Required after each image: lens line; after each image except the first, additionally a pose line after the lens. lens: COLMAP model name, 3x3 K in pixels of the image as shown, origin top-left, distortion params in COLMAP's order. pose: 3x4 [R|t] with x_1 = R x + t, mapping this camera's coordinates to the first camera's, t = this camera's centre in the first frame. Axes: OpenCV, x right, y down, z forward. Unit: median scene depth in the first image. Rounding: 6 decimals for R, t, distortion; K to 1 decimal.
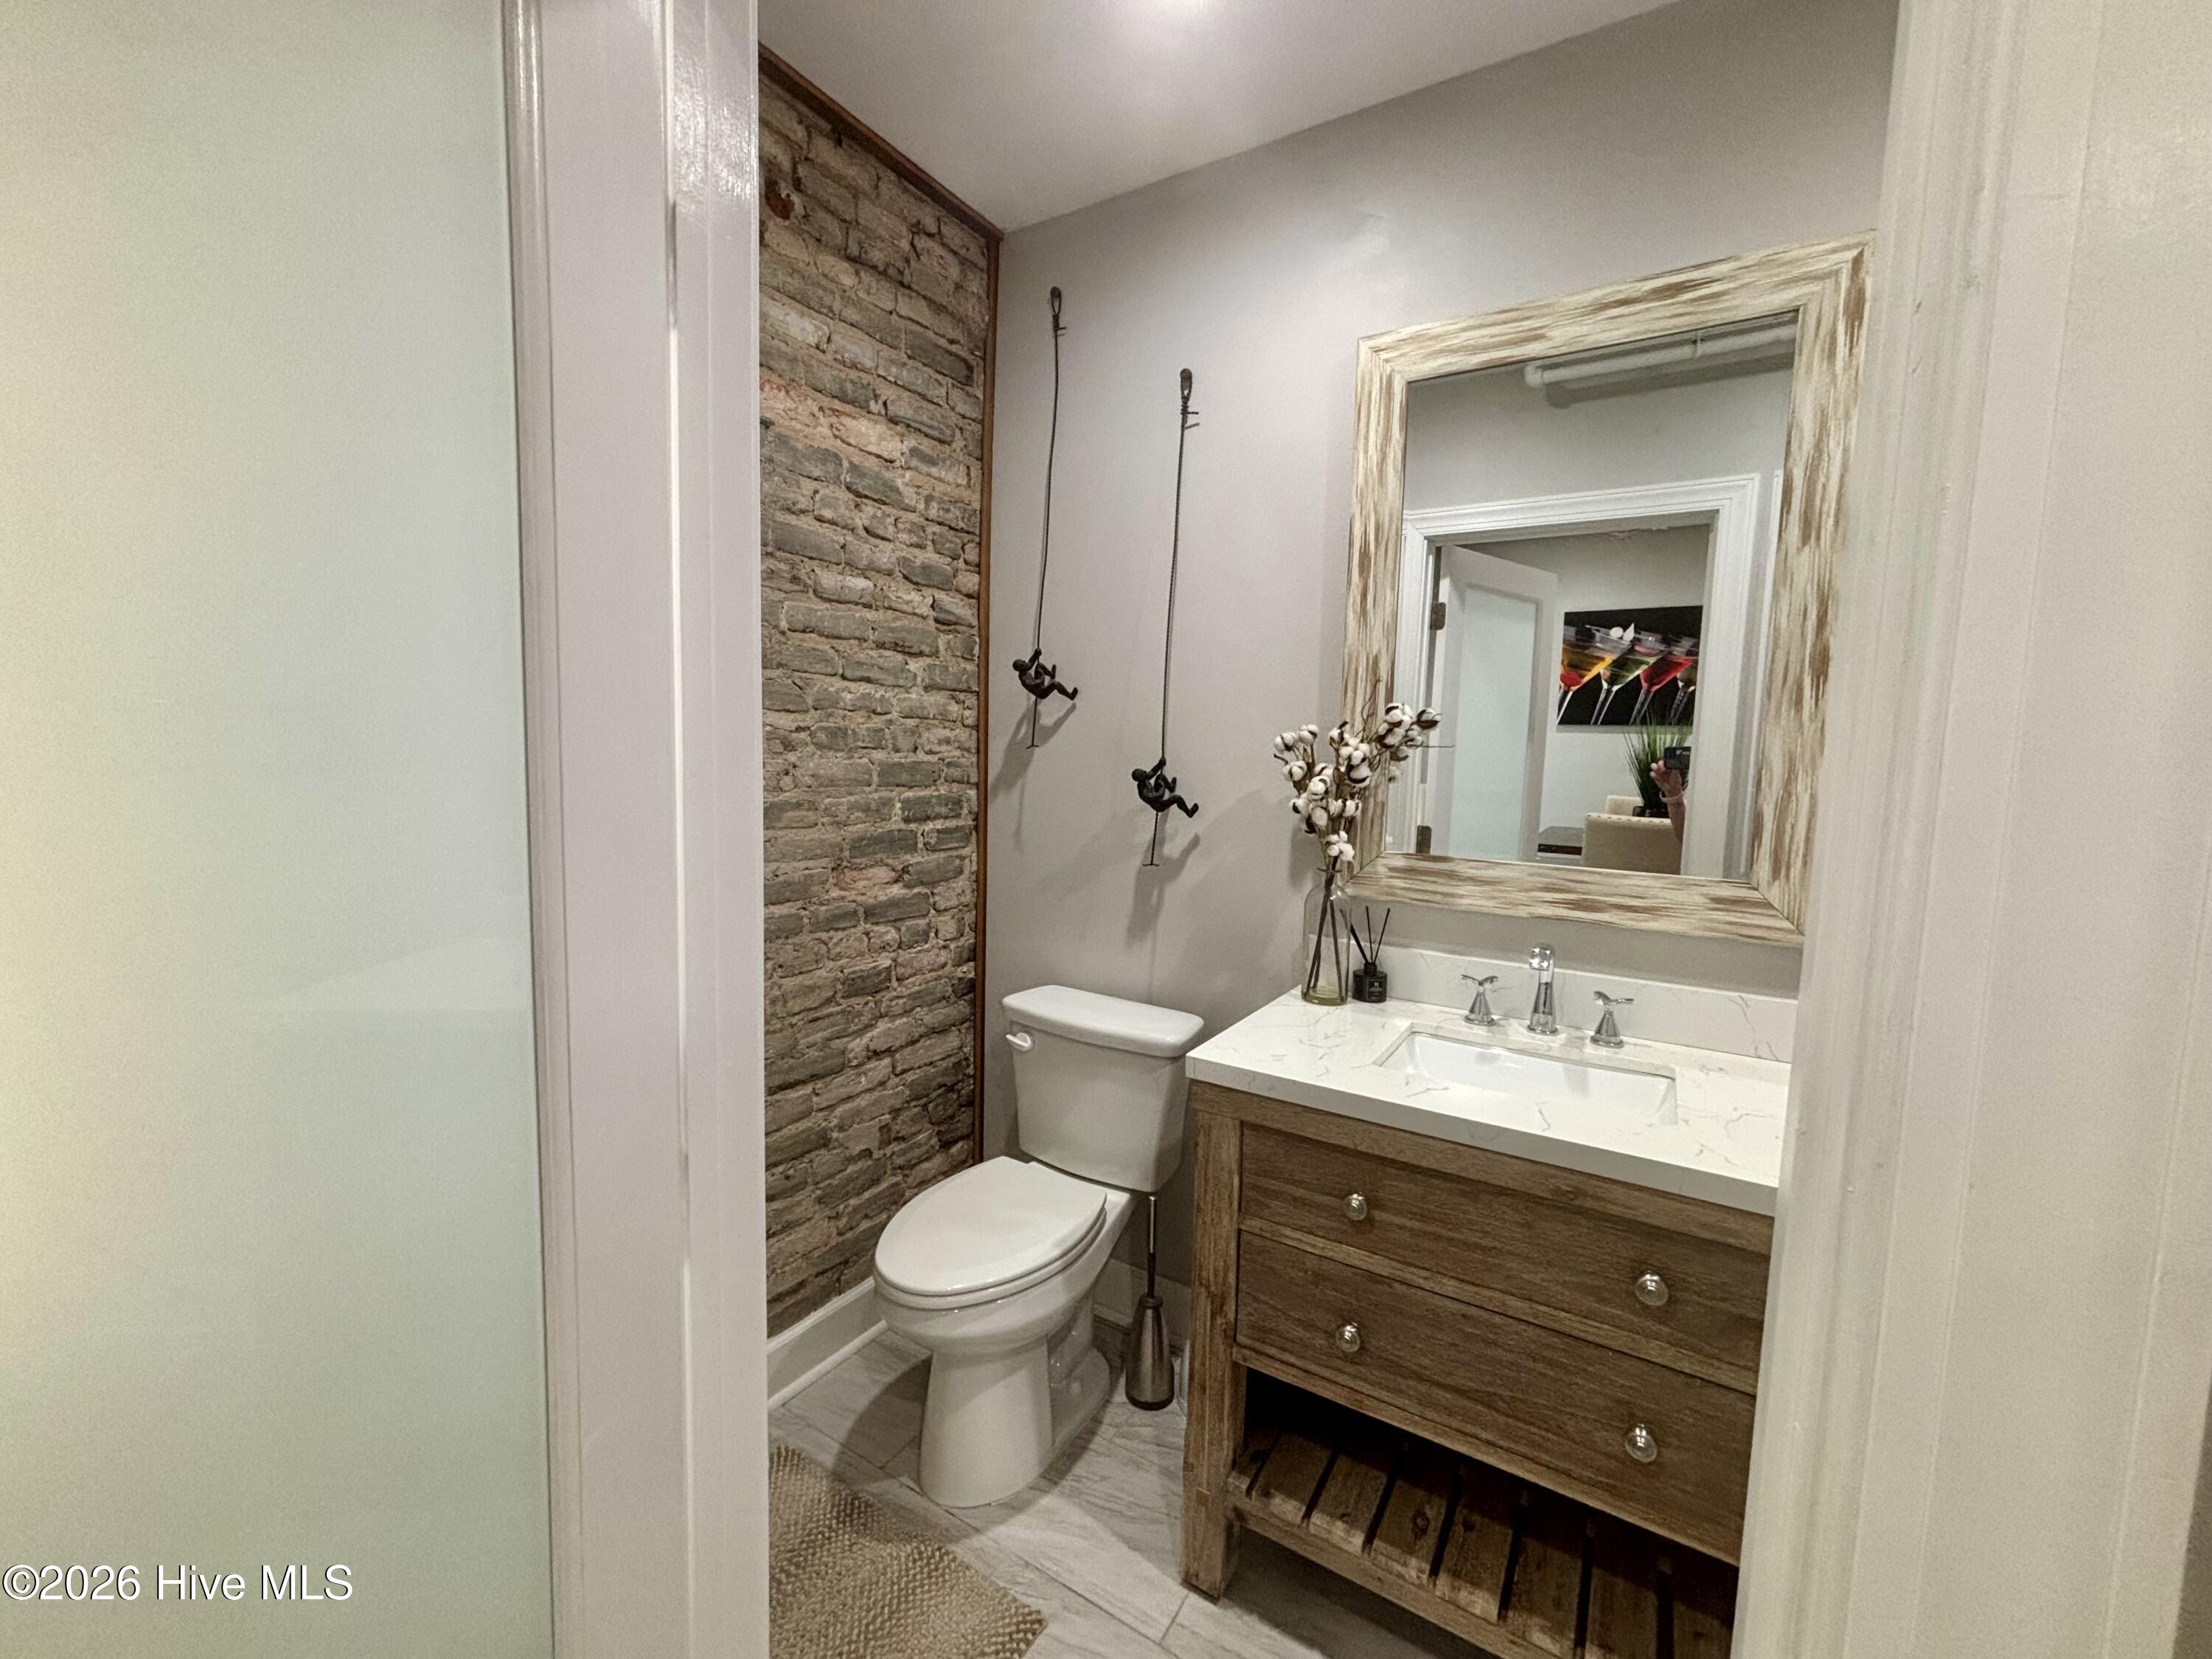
lens RADIAL K [[896.4, 0, 1108.6], [0, 896.4, 823.0], [0, 0, 1]] dist [-0.000165, 0.000324]
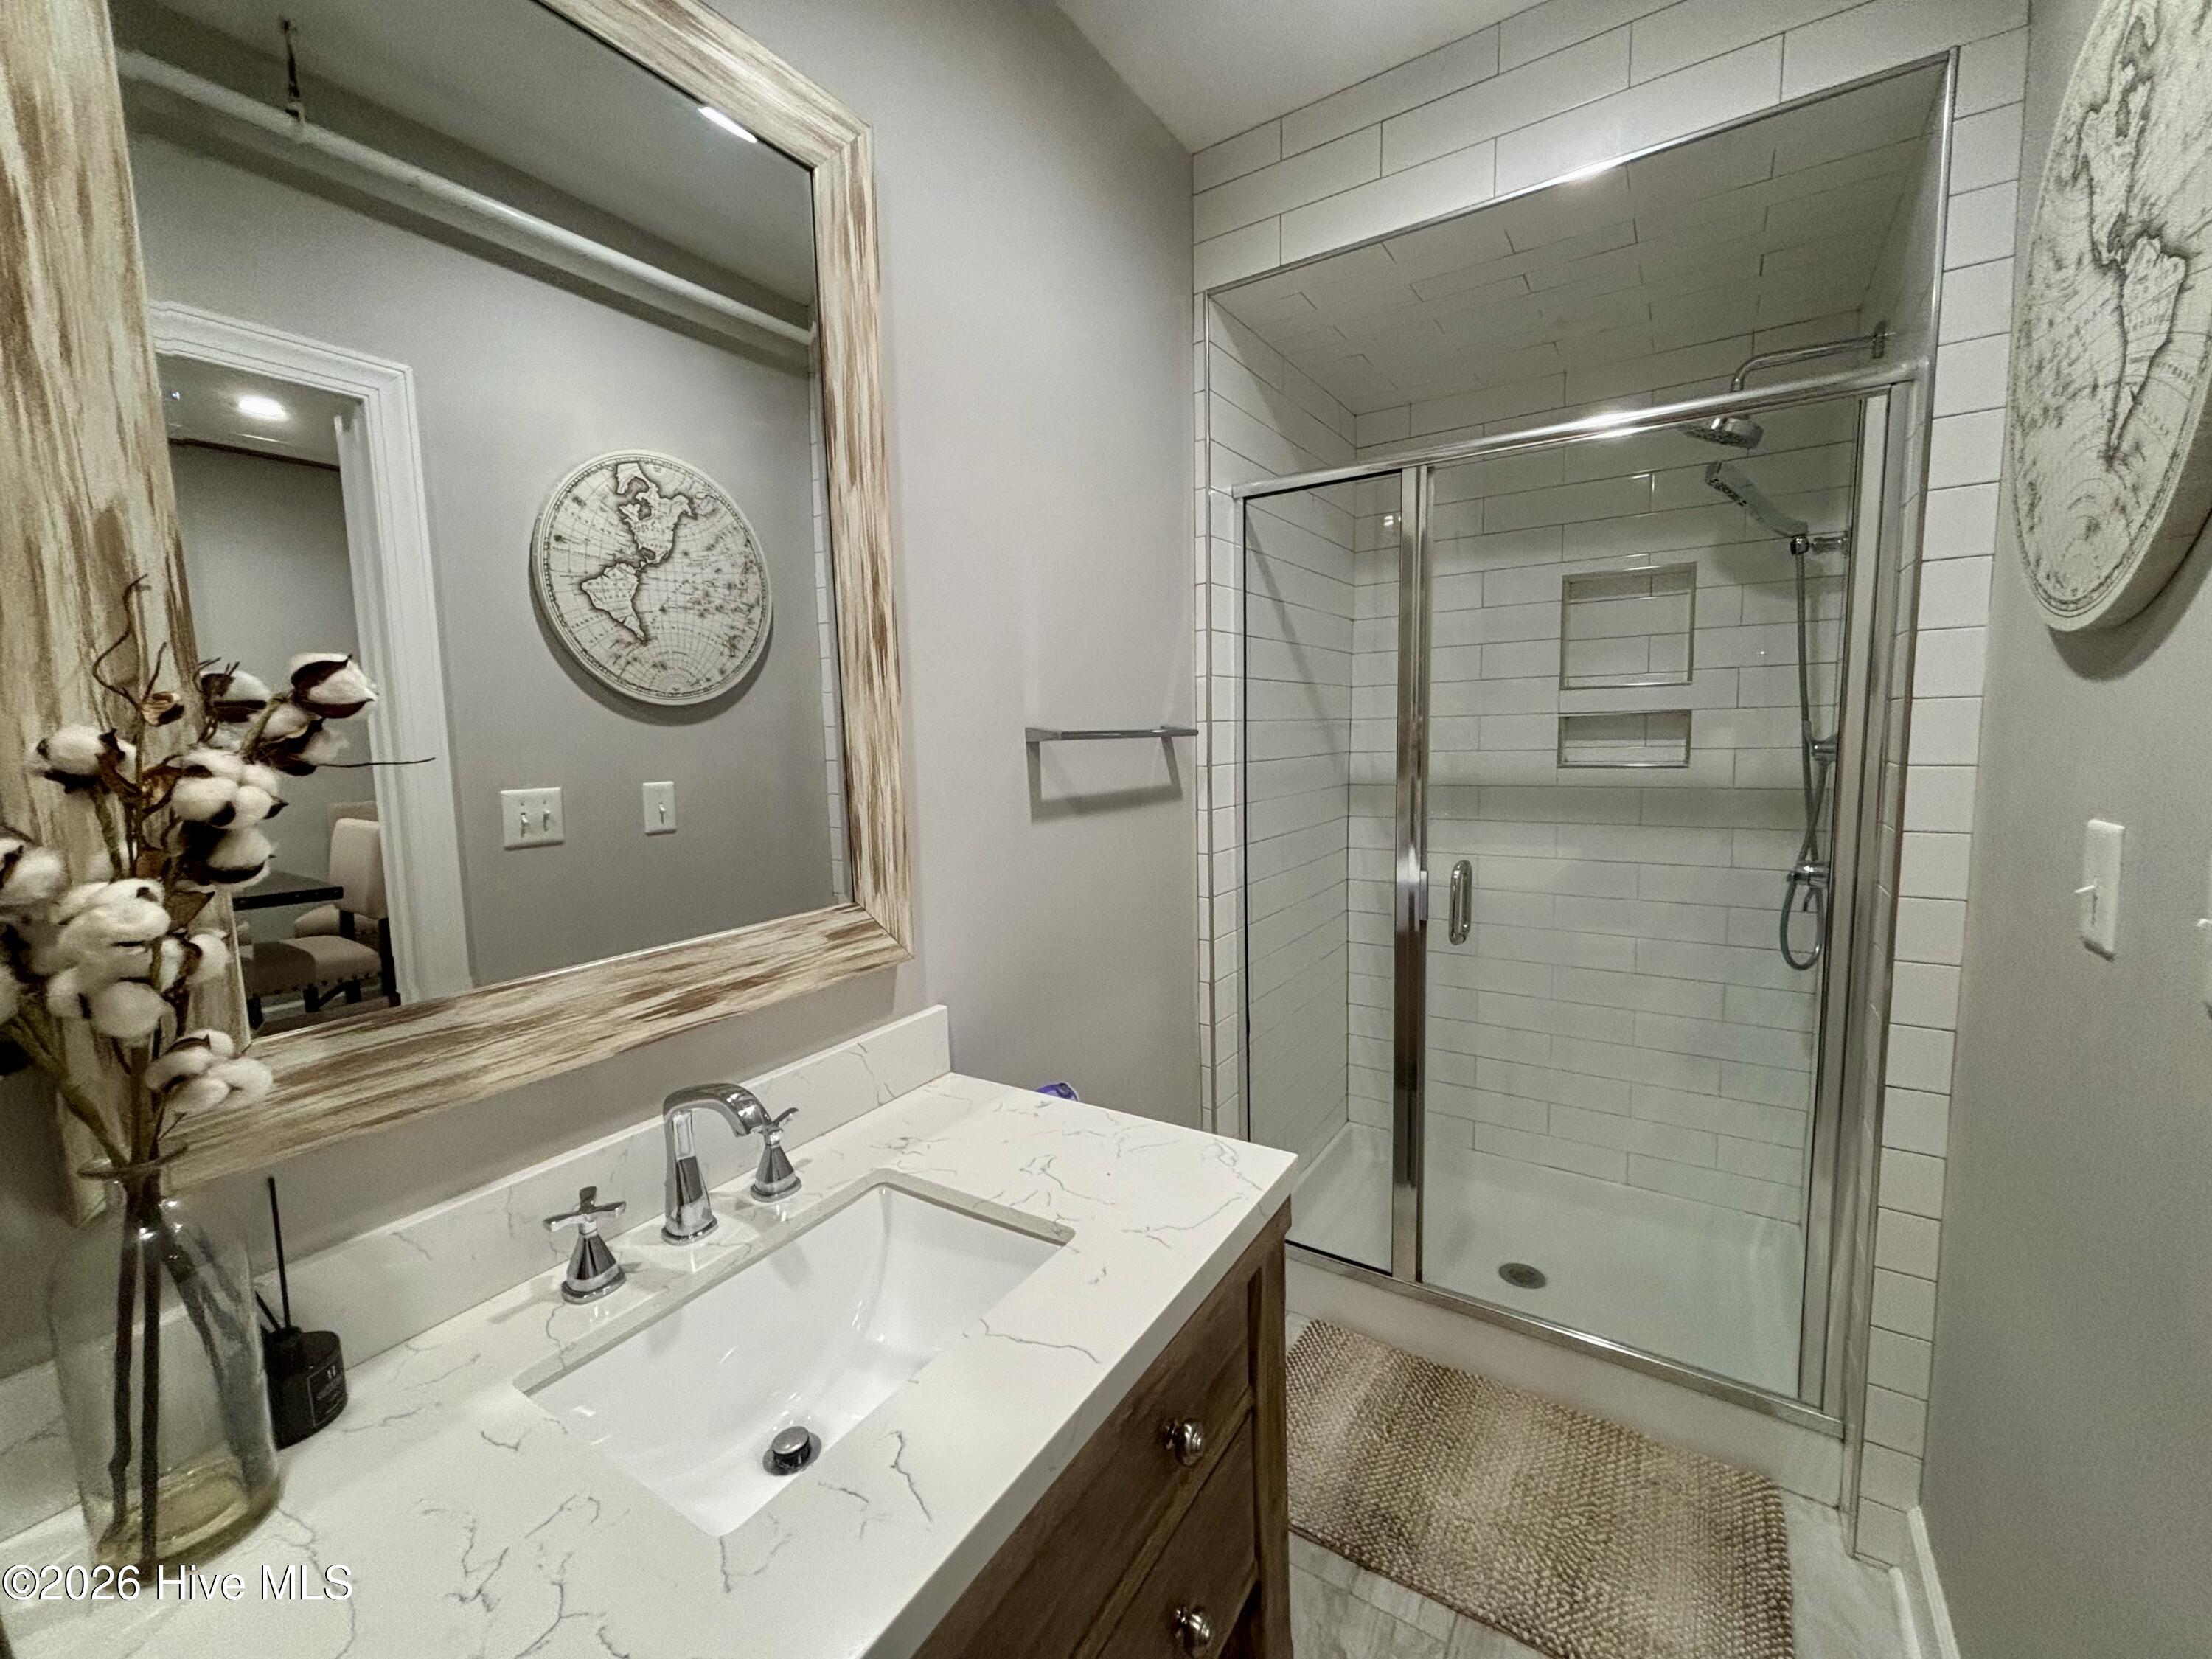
lens RADIAL K [[896.4, 0, 1108.6], [0, 896.4, 823.0], [0, 0, 1]] dist [-0.000165, 0.000324]
pose [[0.011268, -0.131065, 0.991310, -0.059995], [0.120745, 0.984297, 0.128766, -0.071710], [-0.992620, 0.118245, 0.026916, 0.665414]]
